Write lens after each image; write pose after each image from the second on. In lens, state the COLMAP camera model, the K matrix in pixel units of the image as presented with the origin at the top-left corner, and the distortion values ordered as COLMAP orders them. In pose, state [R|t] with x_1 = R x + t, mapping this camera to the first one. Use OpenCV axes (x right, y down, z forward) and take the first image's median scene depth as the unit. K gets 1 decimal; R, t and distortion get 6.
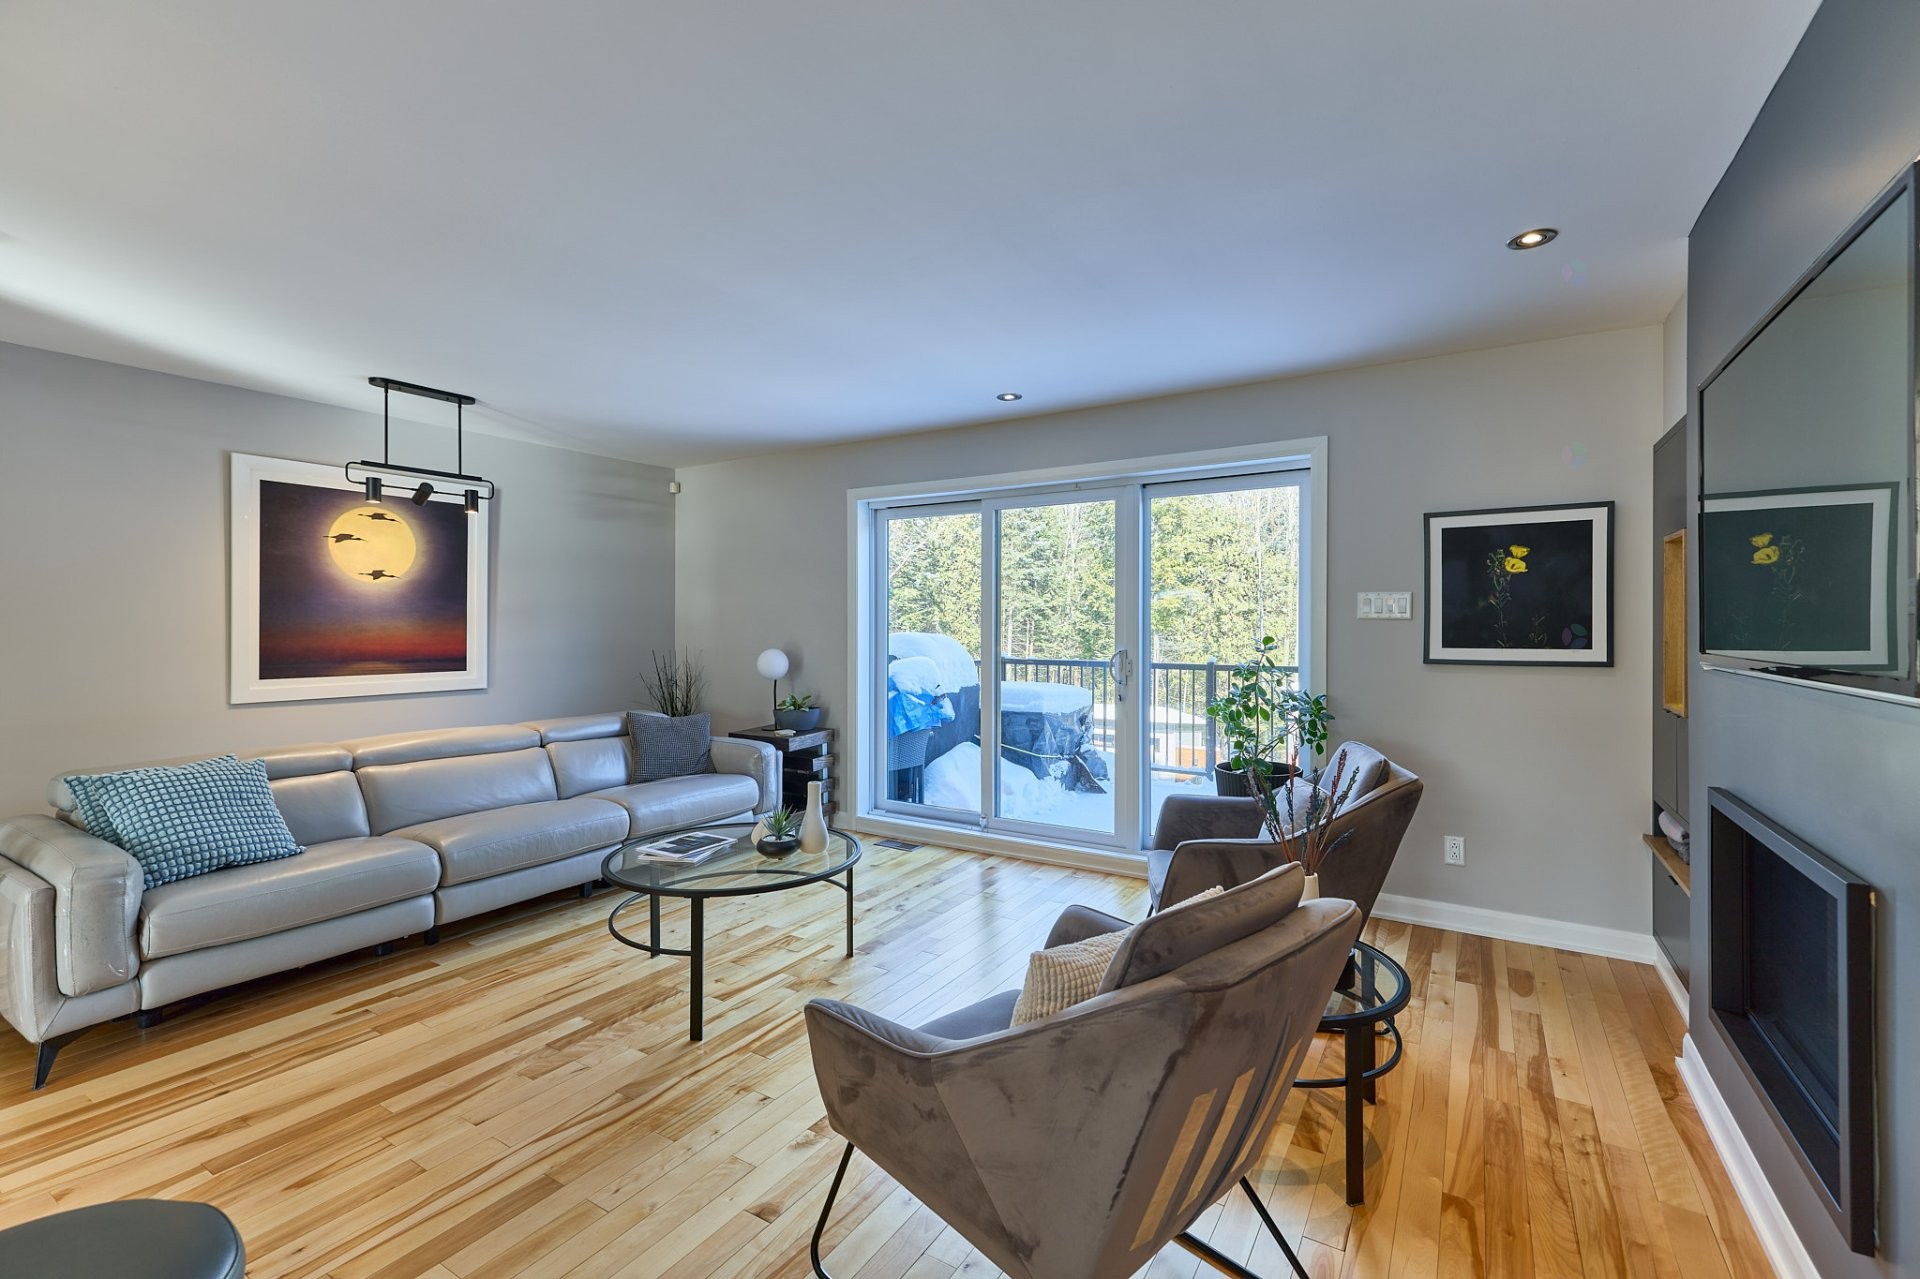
lens RADIAL K [[830.4, 0, 957.9], [0, 830.4, 626.8], [0, 0, 1]] dist [0.005819, -0.002368]
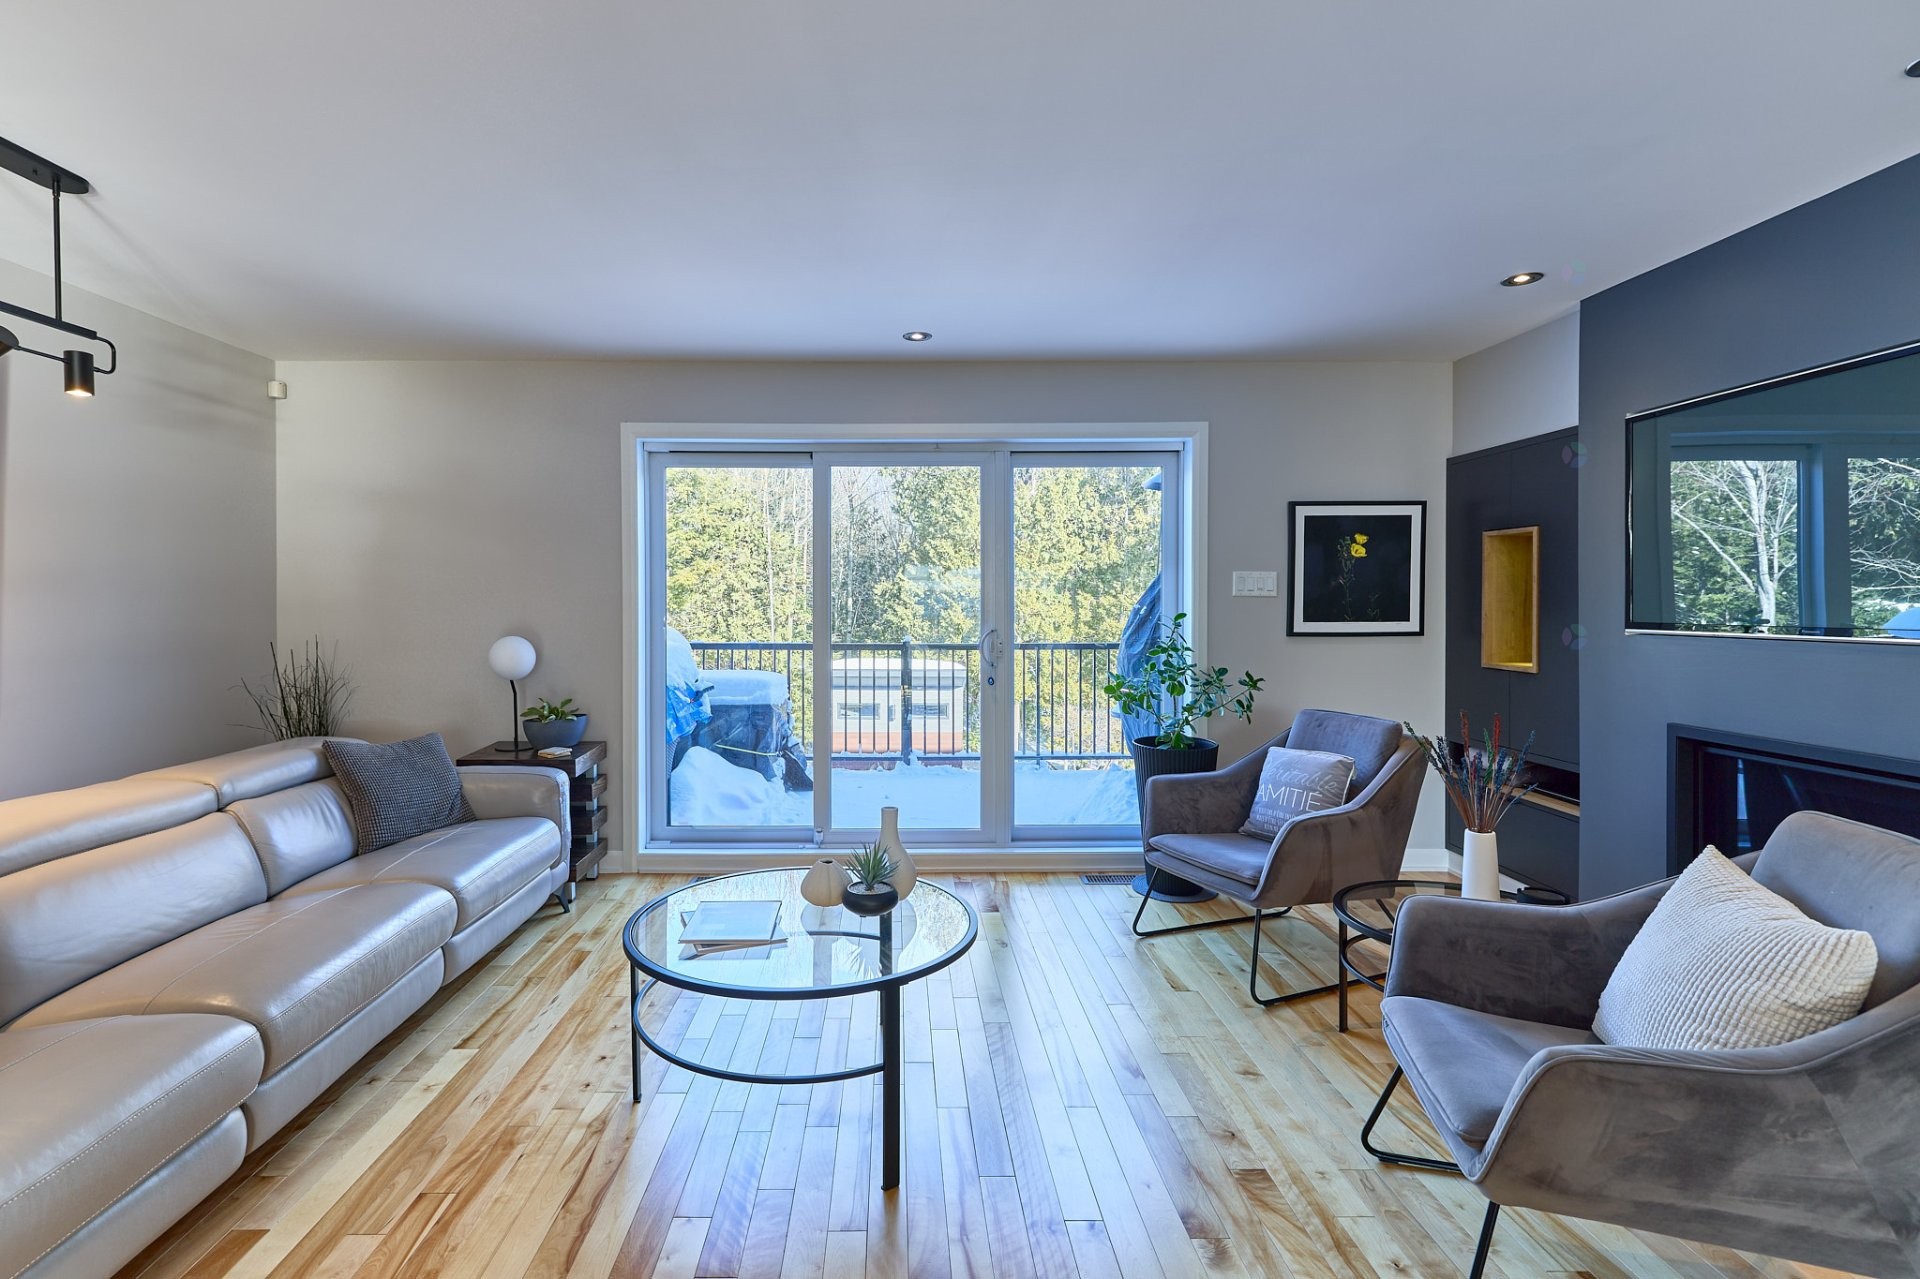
lens RADIAL K [[901.1, 0, 898.8], [0, 901.1, 610.6], [0, 0, 1]] dist [0.001093, 0.001046]
pose [[0.847016, -0.005134, 0.531542, -0.433165], [0.002002, 0.999977, 0.006469, 0.000639], [-0.531563, -0.004415, 0.847007, 0.211912]]
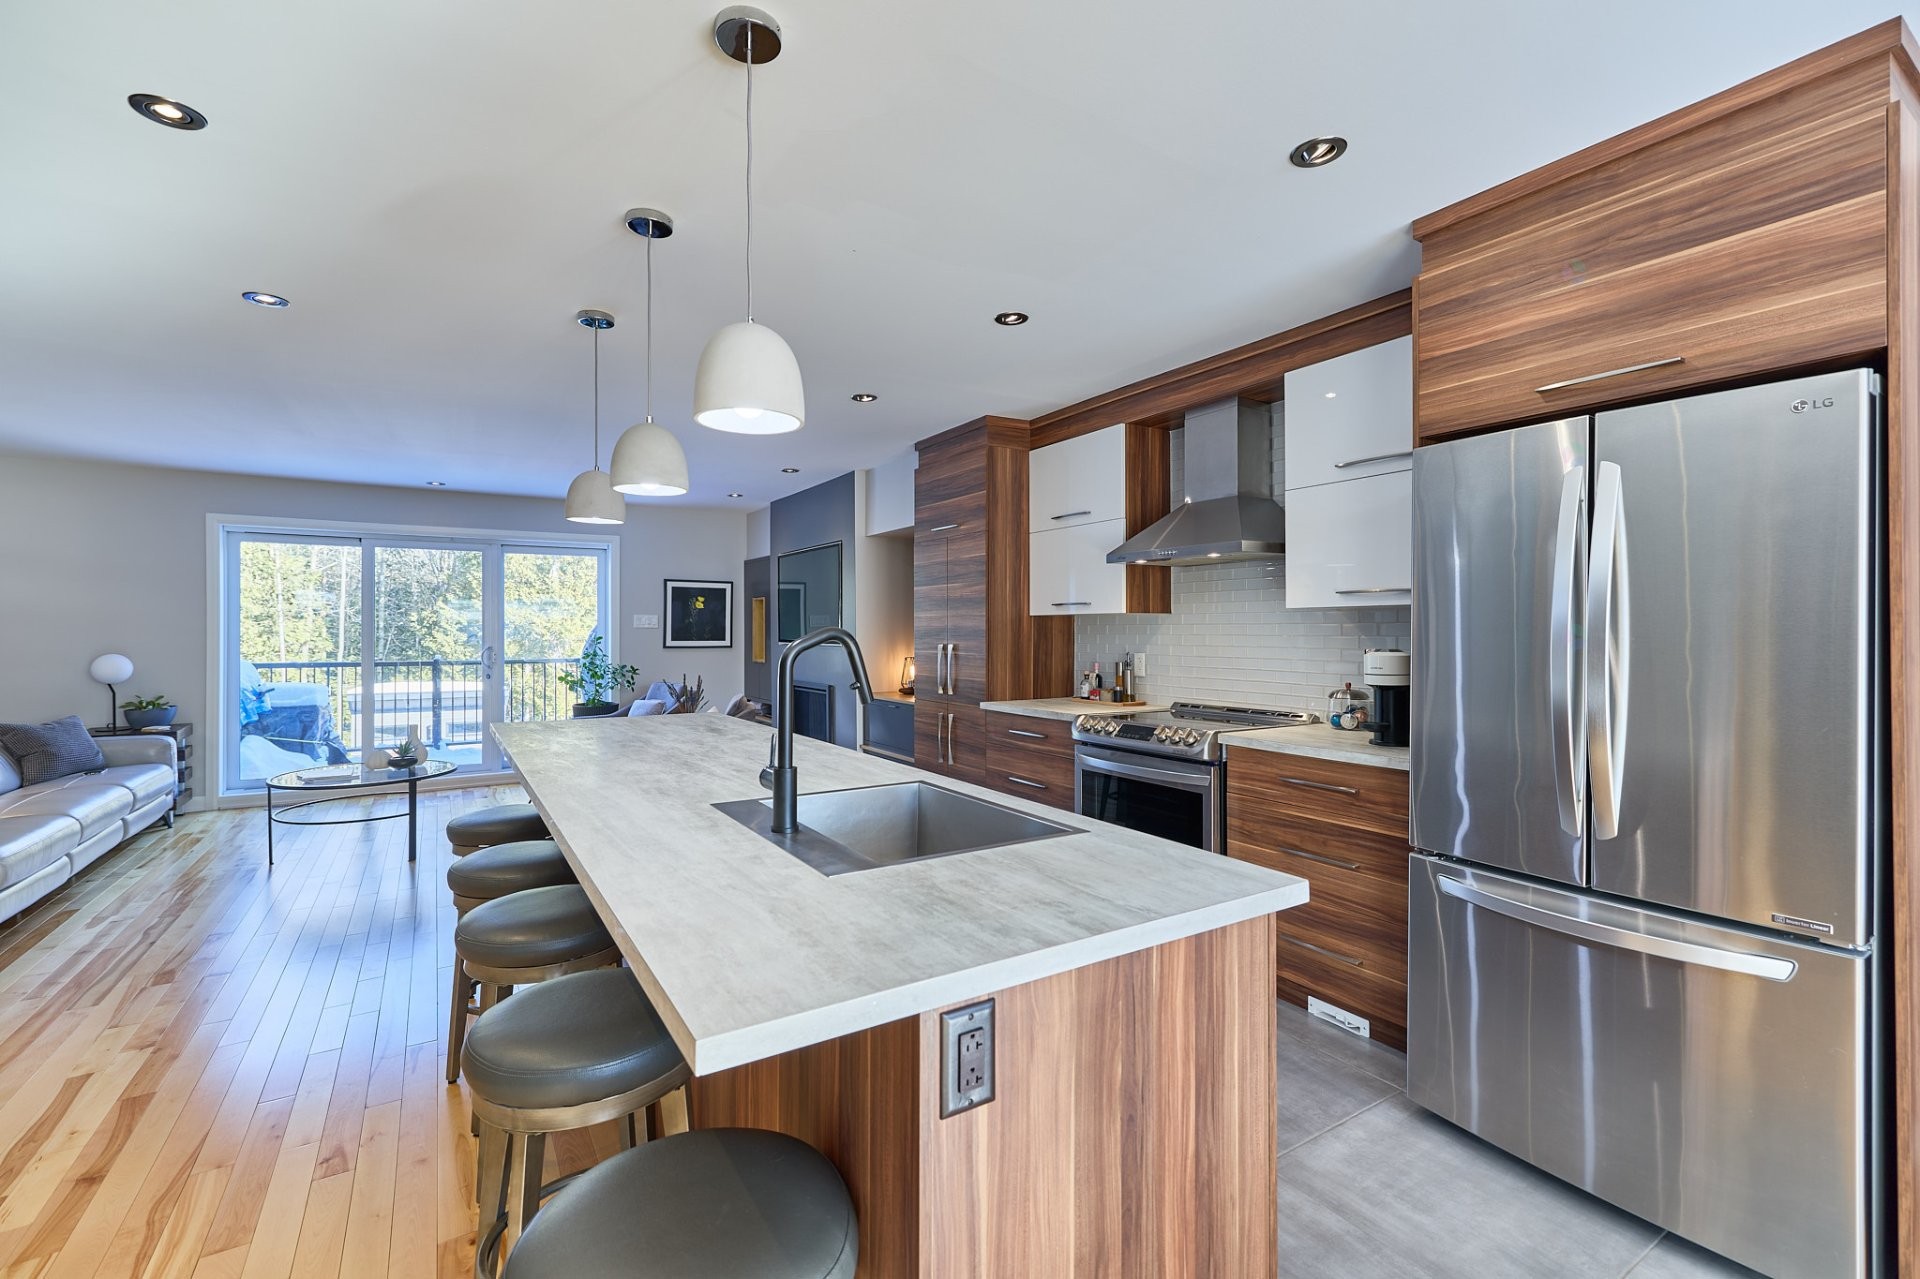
lens RADIAL K [[830.4, 0, 944.2], [0, 830.4, 631.4], [0, 0, 1]] dist [0.005819, -0.002368]
pose [[0.449753, -0.002100, 0.893150, -0.849293], [0.002016, 0.999997, 0.001336, -0.001375], [-0.893151, 0.001199, 0.449756, -0.502922]]
